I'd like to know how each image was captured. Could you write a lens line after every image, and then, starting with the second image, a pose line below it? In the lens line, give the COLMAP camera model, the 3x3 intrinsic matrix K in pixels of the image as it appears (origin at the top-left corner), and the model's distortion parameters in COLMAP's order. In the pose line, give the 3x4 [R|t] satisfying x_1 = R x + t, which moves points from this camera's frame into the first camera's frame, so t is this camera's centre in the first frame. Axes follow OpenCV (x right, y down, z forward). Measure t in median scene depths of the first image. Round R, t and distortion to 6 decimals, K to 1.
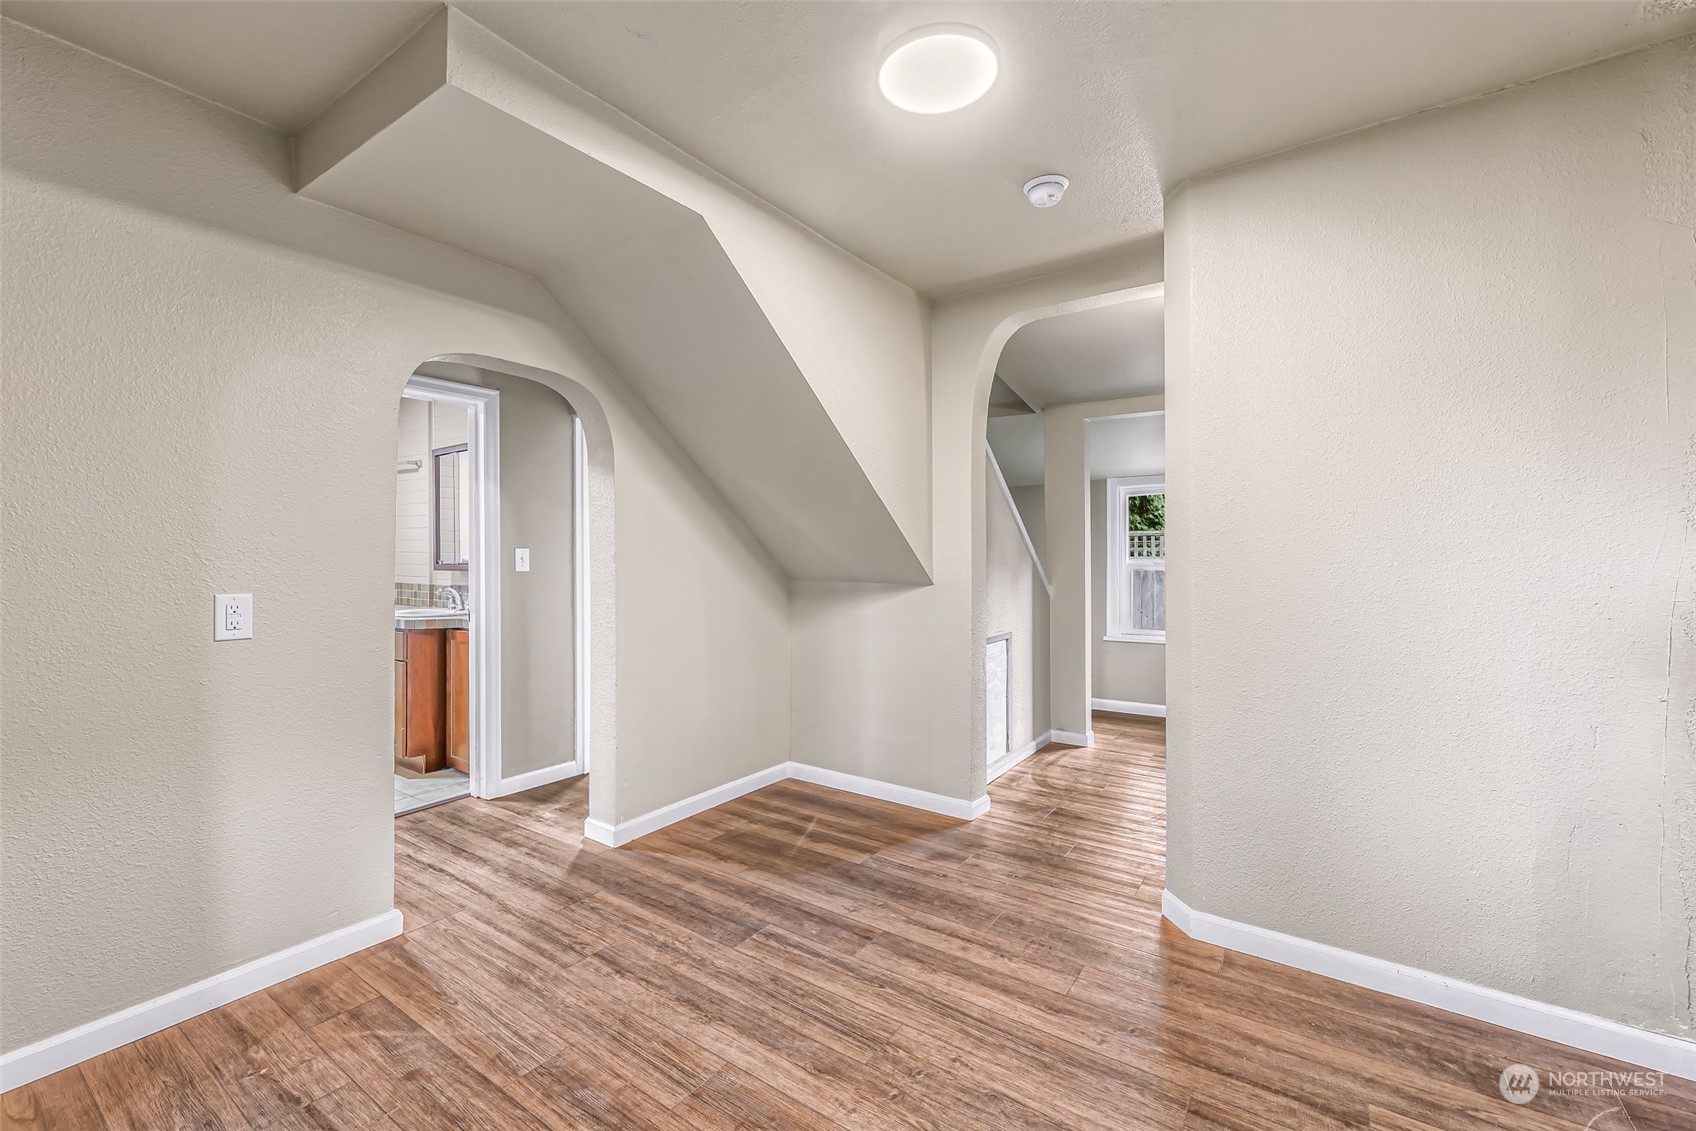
lens RADIAL K [[695.1, 0, 848.0], [0, 695.1, 565.5], [0, 0, 1]] dist [0.002707, -0.003194]
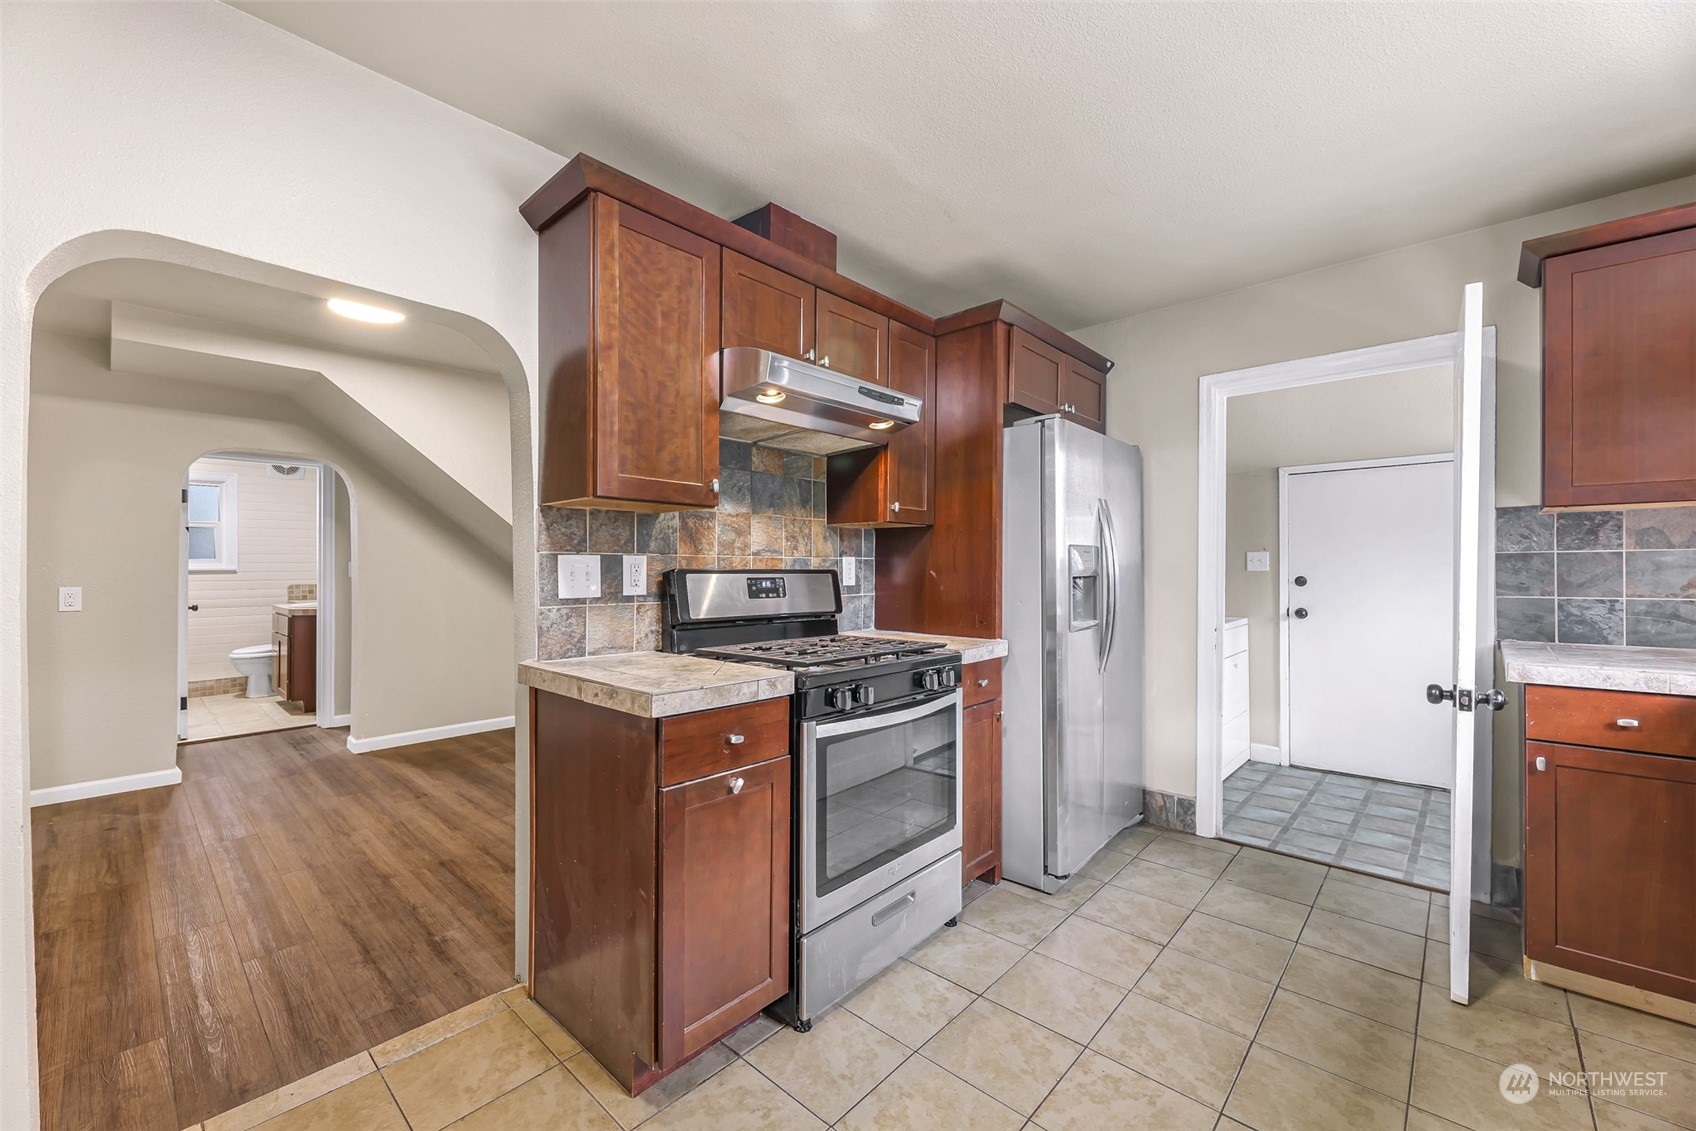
lens RADIAL K [[675.2, 0, 845.7], [0, 675.2, 568.8], [0, 0, 1]] dist [0.001304, 0.000107]
pose [[0.989054, -0.000503, -0.147550, 0.961588], [-0.001144, 0.999938, -0.011078, 0.004825], [0.147547, 0.011126, 0.988992, -0.338518]]
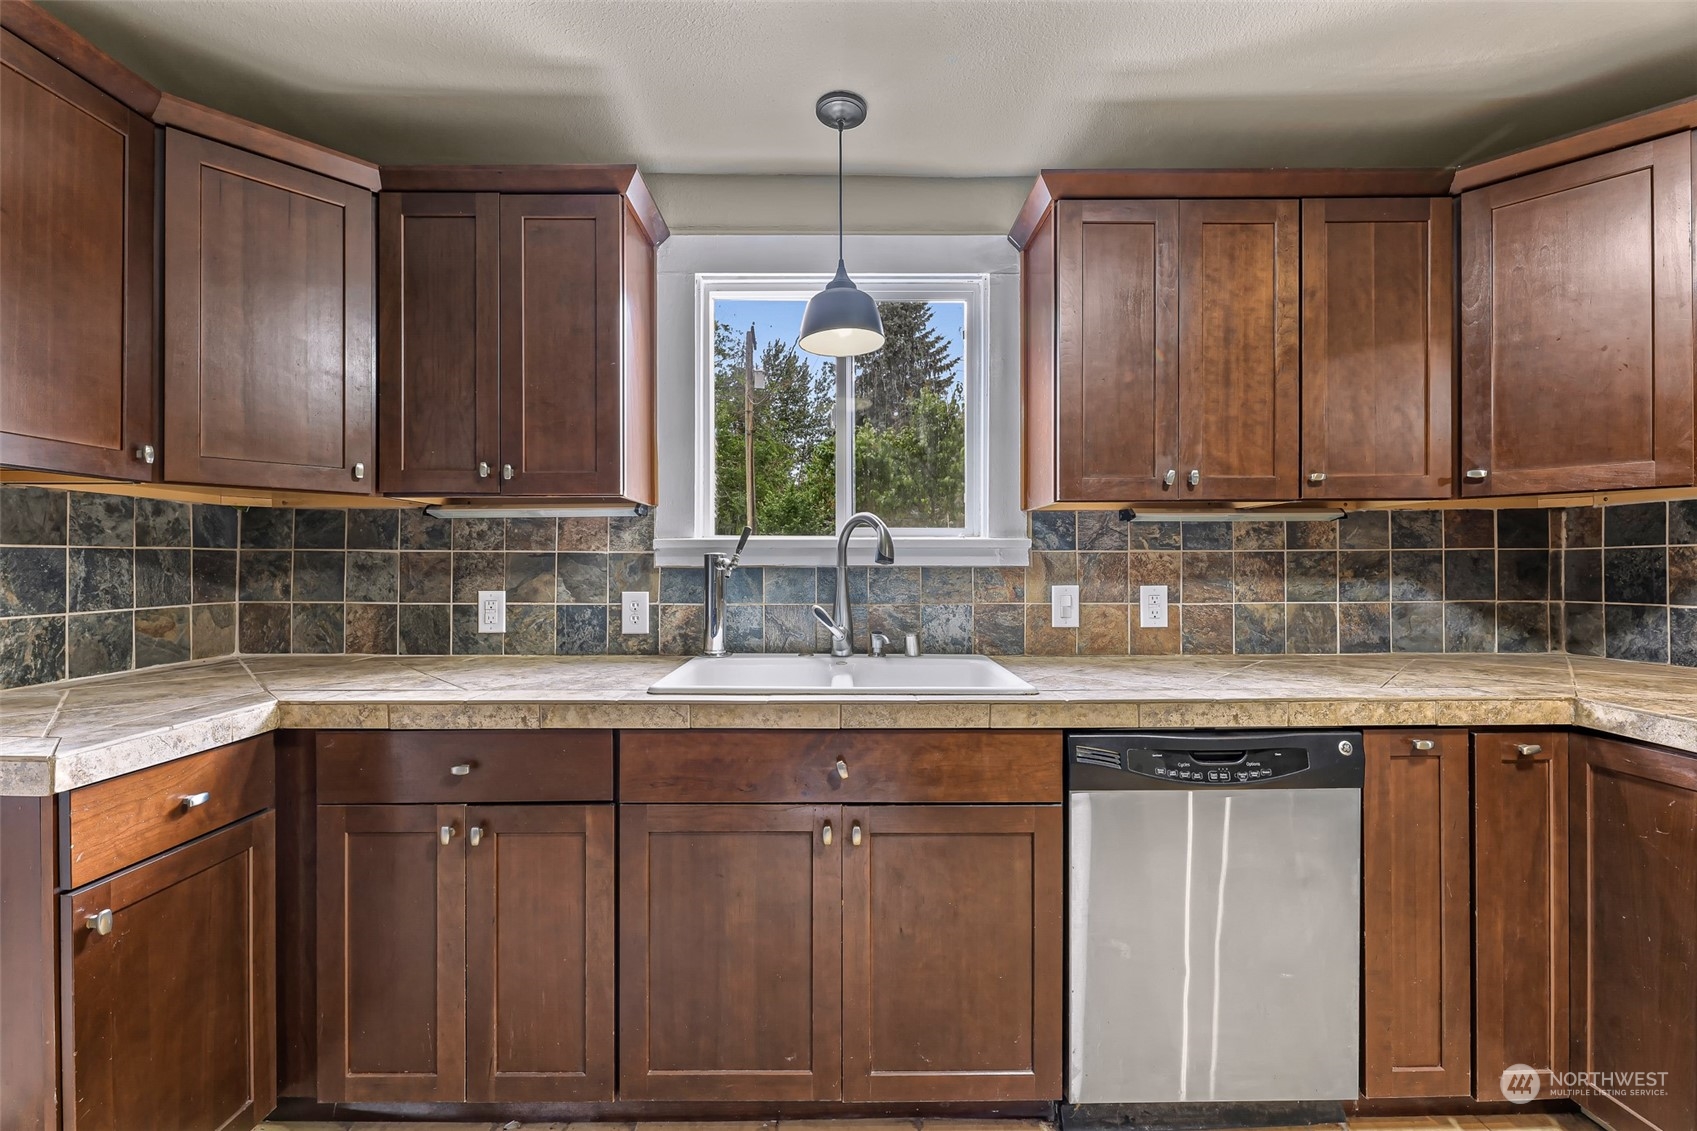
lens RADIAL K [[695.5, 0, 848.5], [0, 695.5, 565.5], [0, 0, 1]] dist [0.002707, -0.003194]
pose [[-0.561689, 0.002537, 0.827344, 0.988566], [0.013338, 0.999893, 0.005990, -0.004607], [-0.827241, 0.014400, -0.561663, 0.253686]]
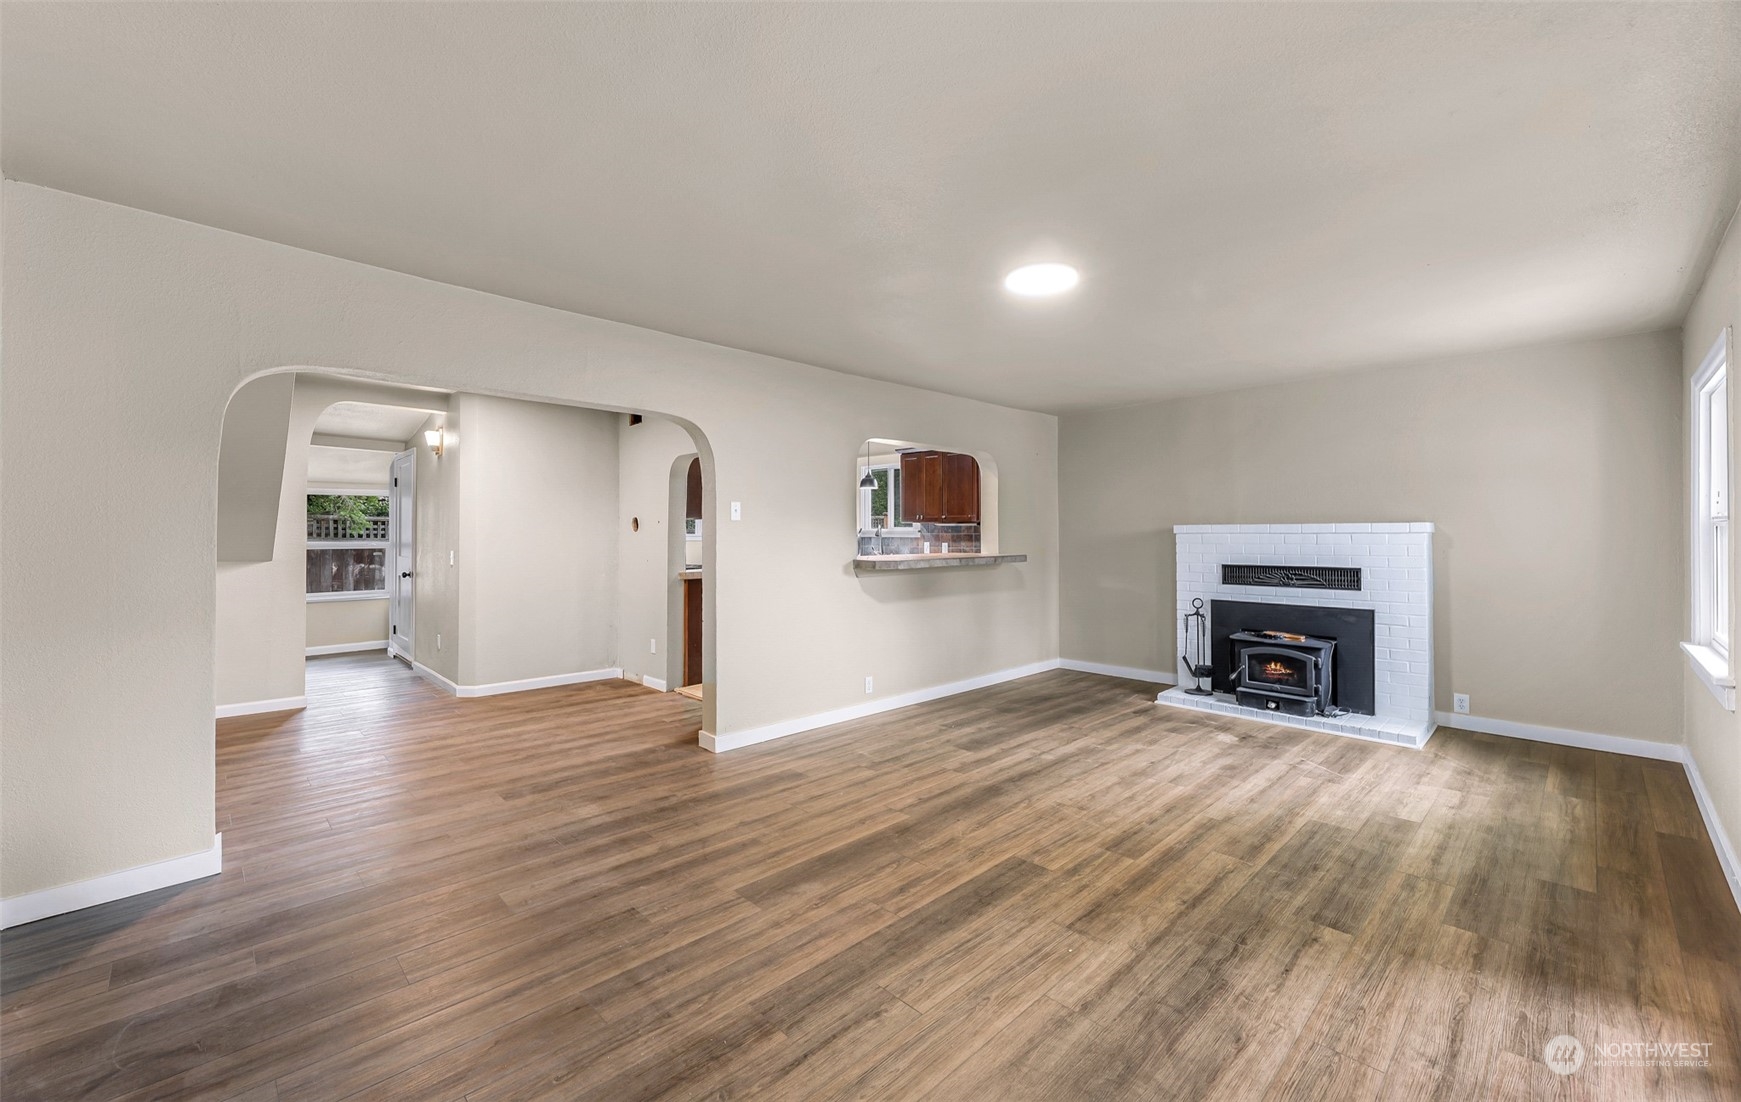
lens RADIAL K [[701.9, 0, 860.7], [0, 701.9, 528.0], [0, 0, 1]] dist [0.001483, -0.000897]
pose [[0.215563, 0.006726, 0.976467, -1.207754], [0.012055, 0.999882, -0.009548, -0.010347], [-0.976415, 0.013830, 0.215457, -0.644801]]
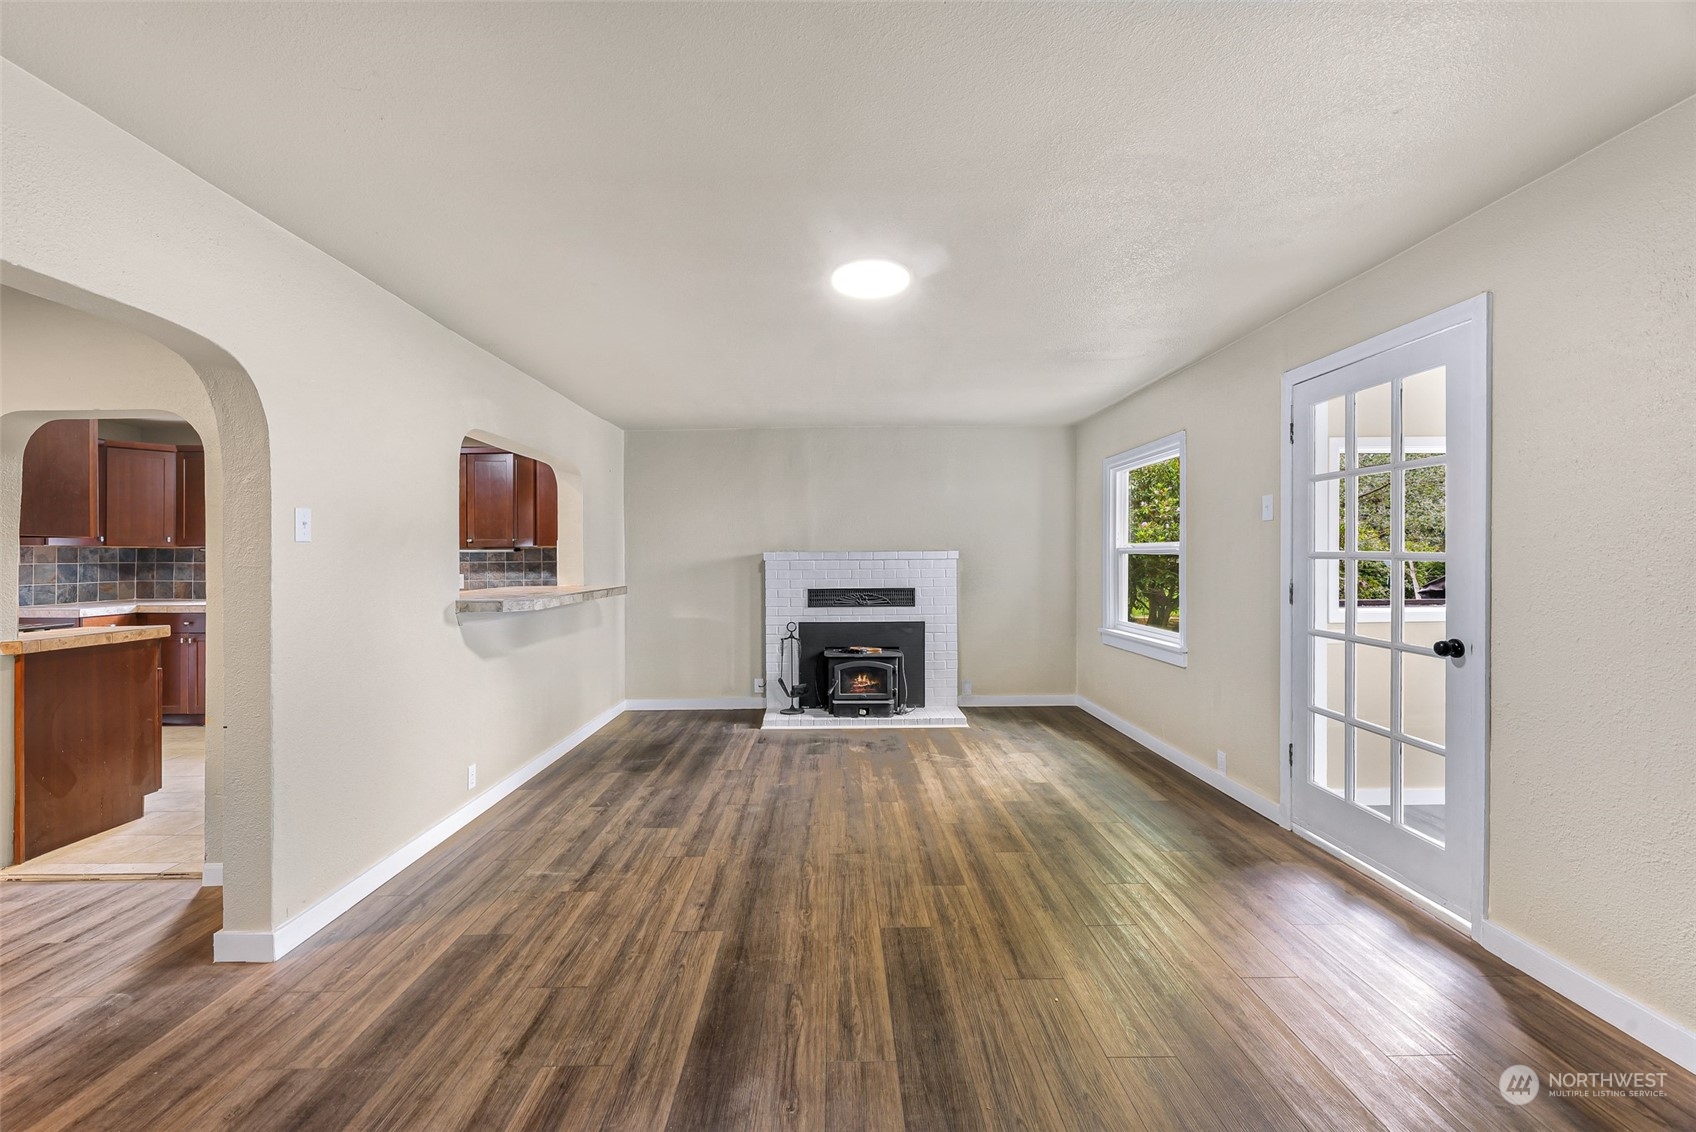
lens RADIAL K [[706.0, 0, 846.0], [0, 706.0, 560.4], [0, 0, 1]] dist [0.001888, 0.000371]
pose [[-0.569088, 0.002202, 0.822274, -0.906477], [0.015557, 0.999846, 0.008089, -0.015570], [-0.822130, 0.017395, -0.569035, -0.149199]]
